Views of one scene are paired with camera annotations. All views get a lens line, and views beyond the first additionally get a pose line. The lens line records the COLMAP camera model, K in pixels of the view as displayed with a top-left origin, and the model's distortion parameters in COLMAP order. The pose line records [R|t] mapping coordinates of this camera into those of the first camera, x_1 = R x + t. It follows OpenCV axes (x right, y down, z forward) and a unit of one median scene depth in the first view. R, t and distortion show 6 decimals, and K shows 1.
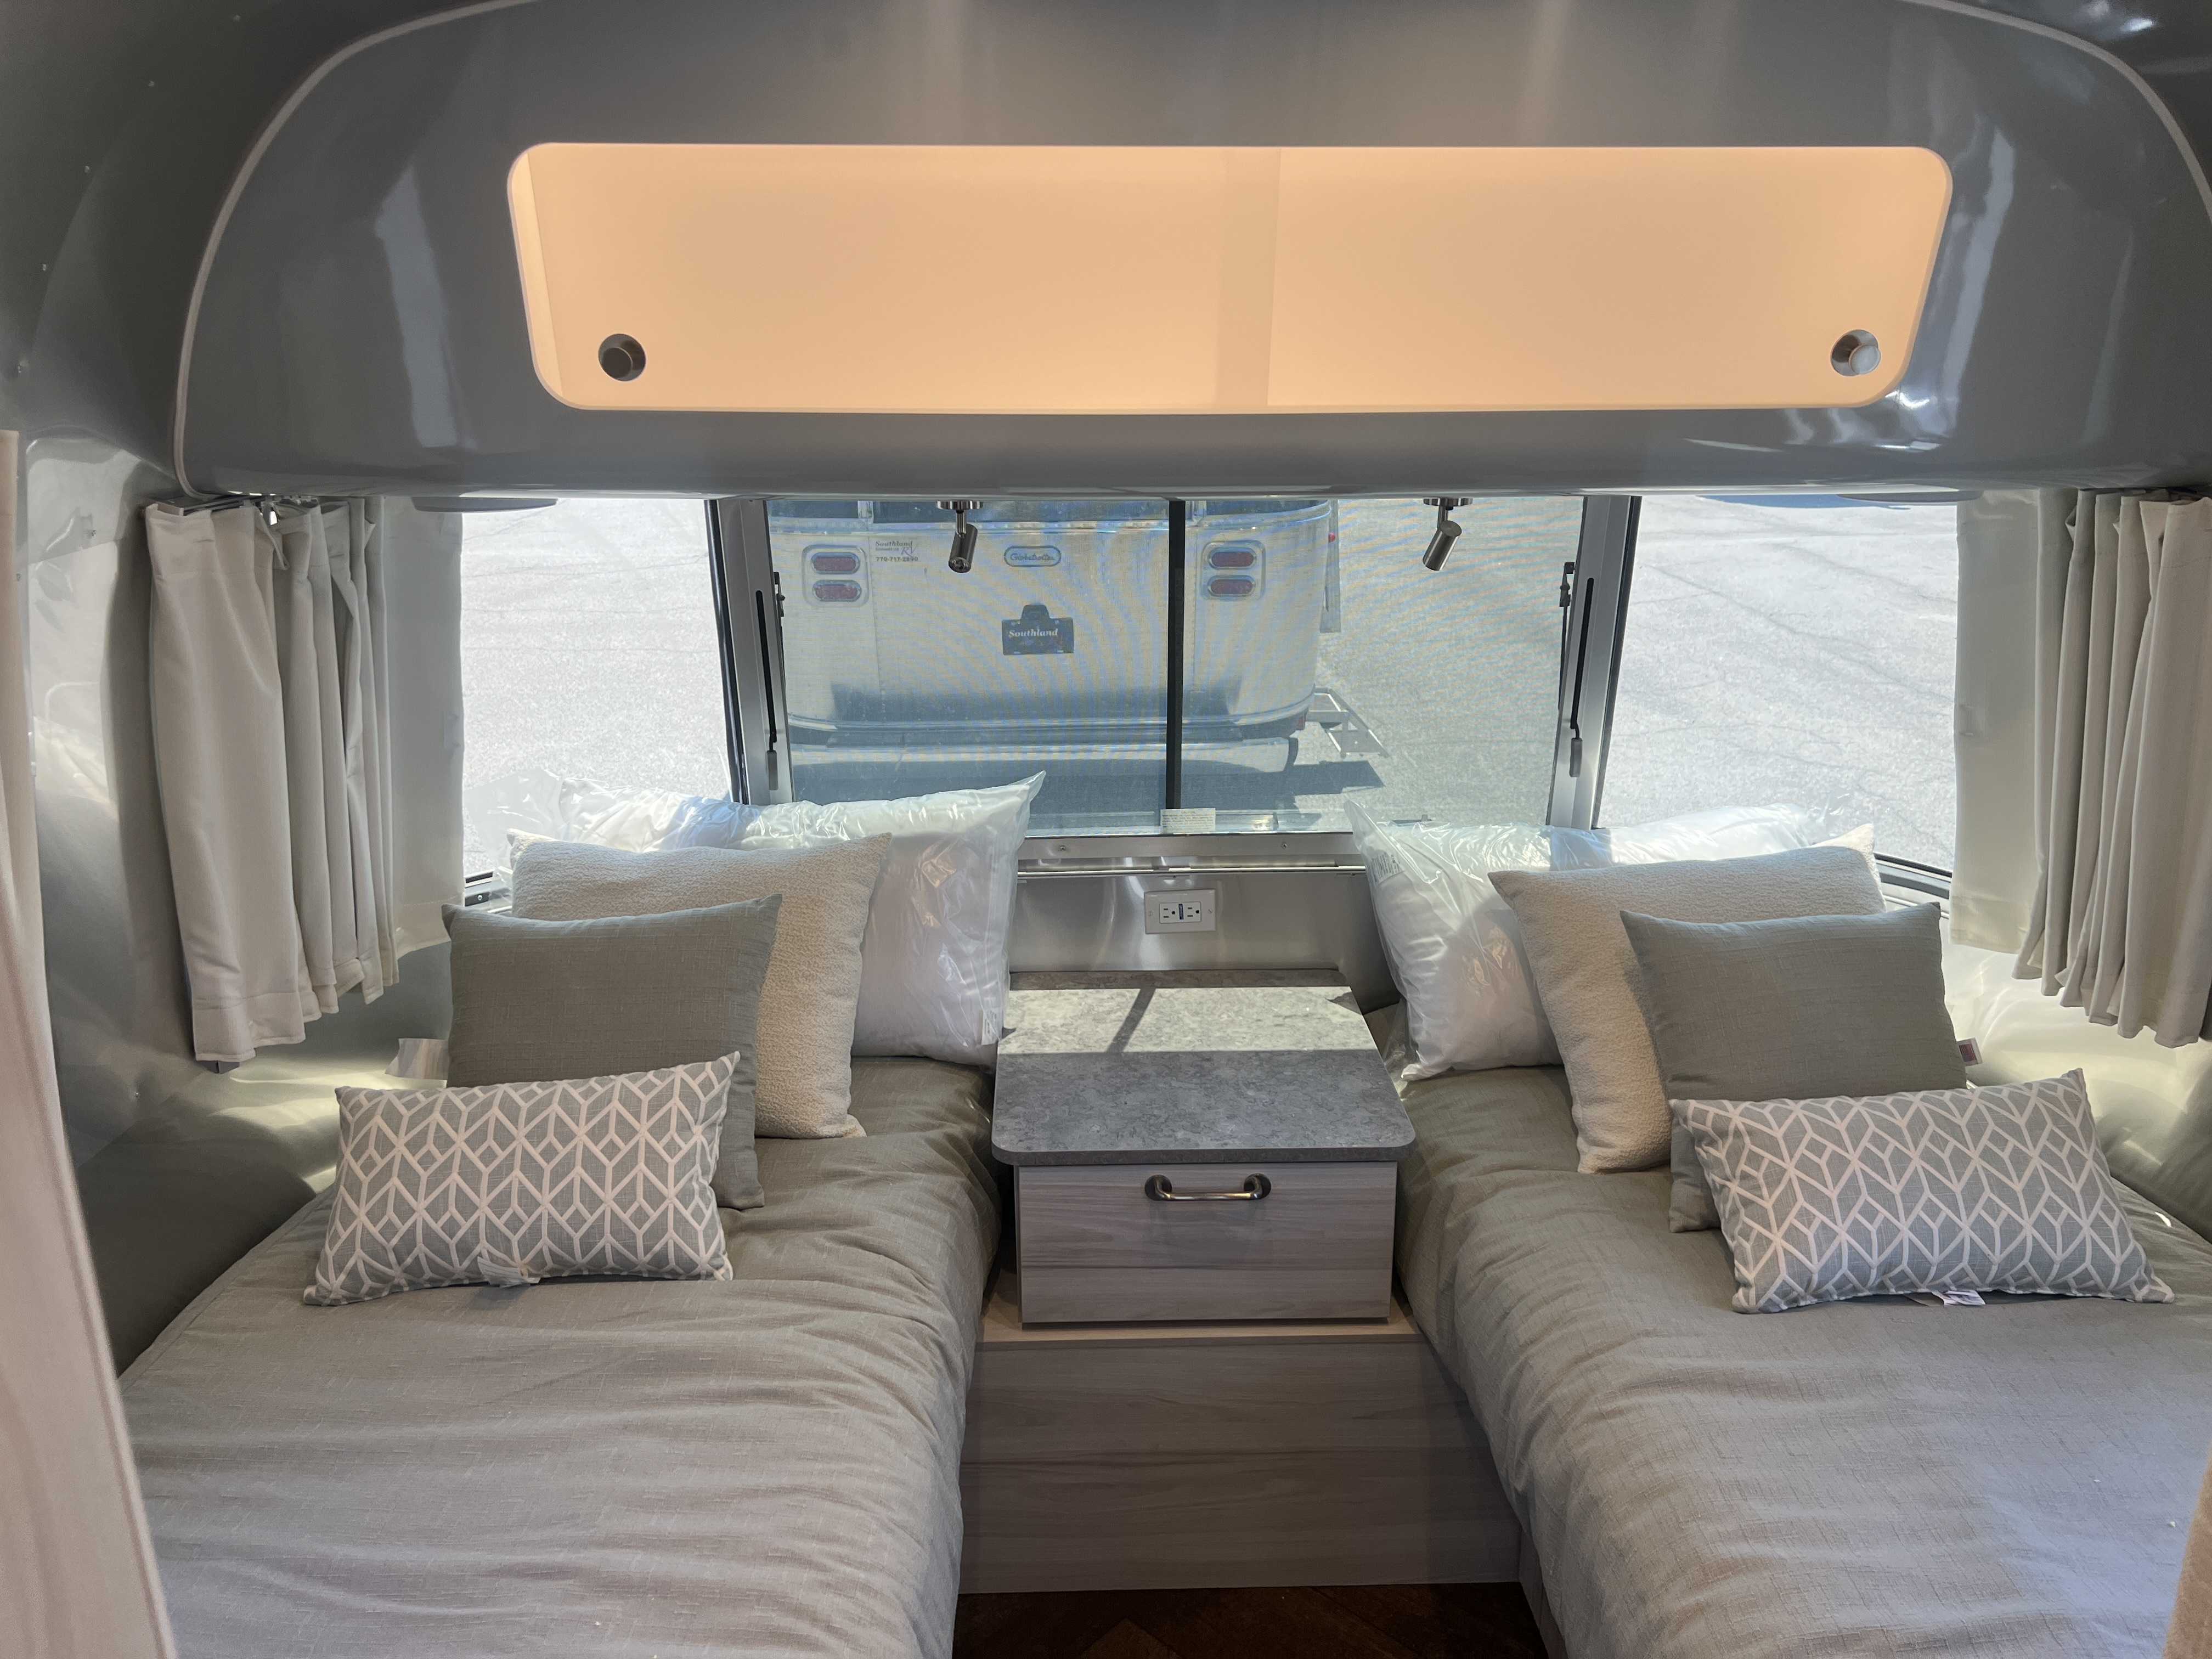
lens RADIAL K [[1667.2, 0, 1095.2], [0, 1667.2, 826.0], [0, 0, 1]] dist [0.058008, -0.070364]
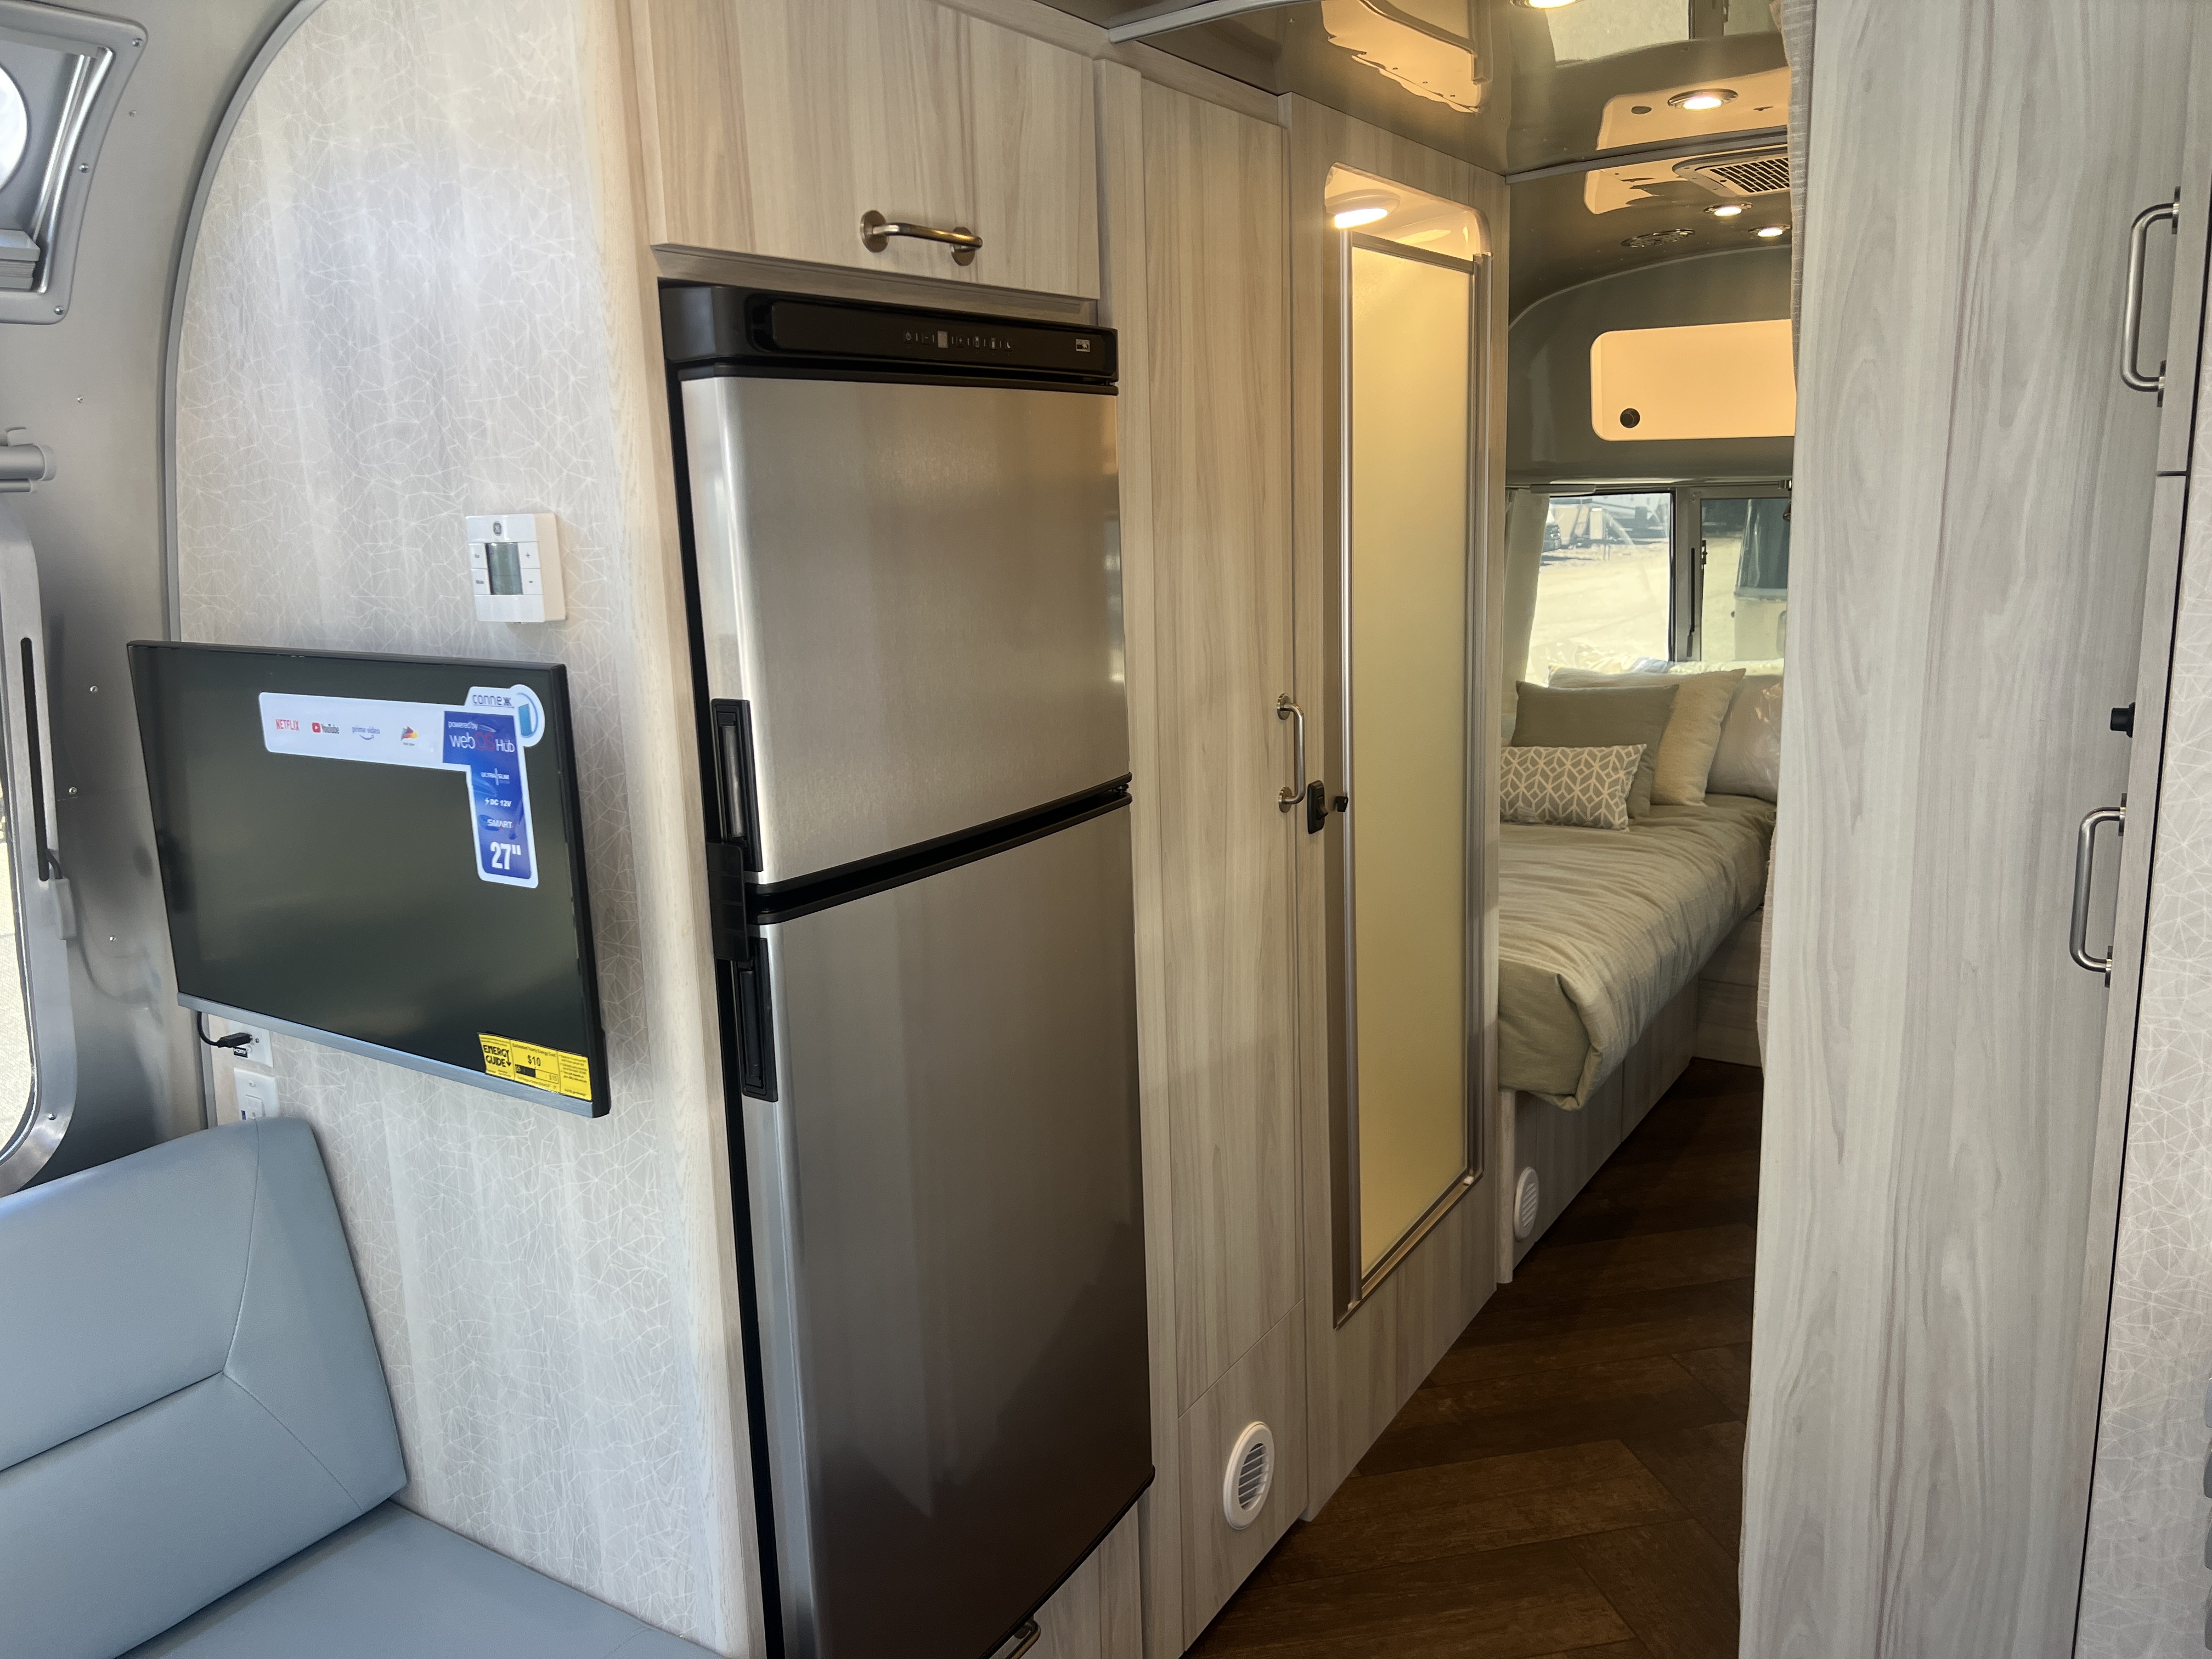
lens RADIAL K [[1667.2, 0, 1093.2], [0, 1667.2, 804.0], [0, 0, 1]] dist [0.058008, -0.070364]
pose [[0.825923, 0.079181, -0.558195, 0.410531], [-0.151467, 0.984851, -0.084412, 0.511849], [0.543055, 0.154266, 0.825405, -1.148730]]
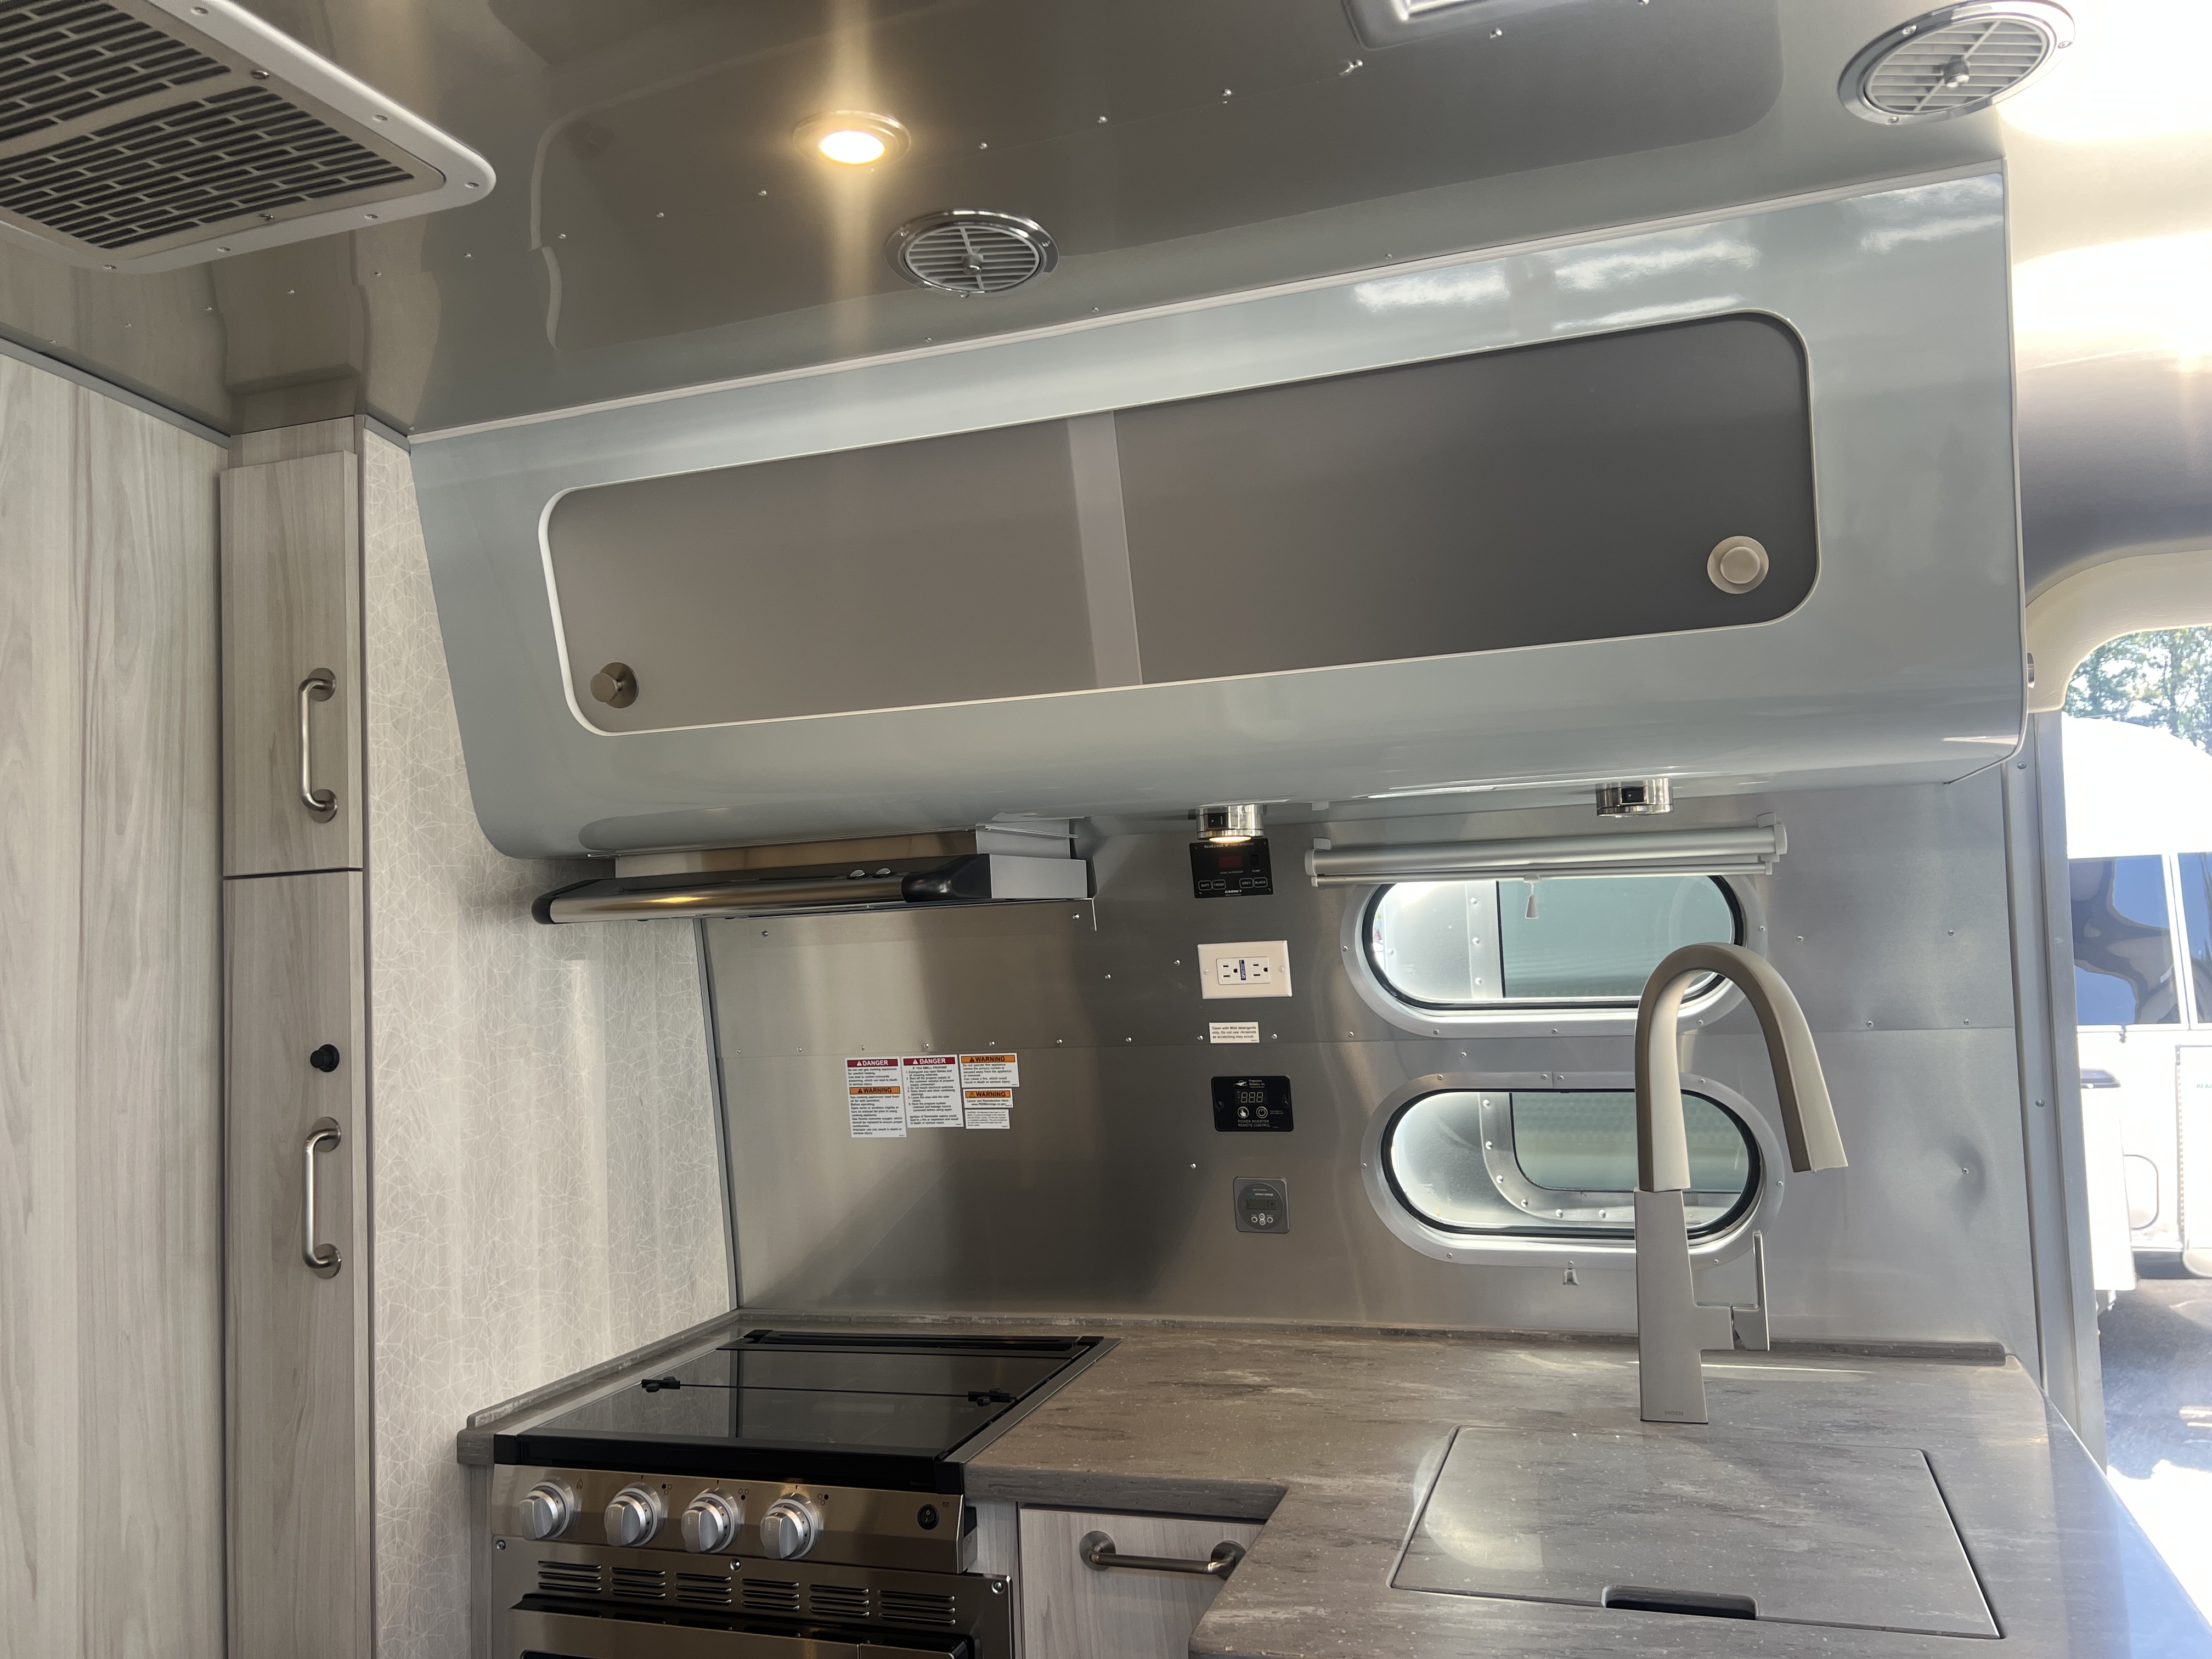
lens RADIAL K [[1667.2, 0, 1093.8], [0, 1667.2, 820.0], [0, 0, 1]] dist [0.058008, -0.070364]
pose [[0.358317, 0.047803, 0.932376, -0.321100], [0.348442, 0.919677, -0.181060, 0.541988], [-0.866139, 0.389756, 0.312879, -1.029509]]
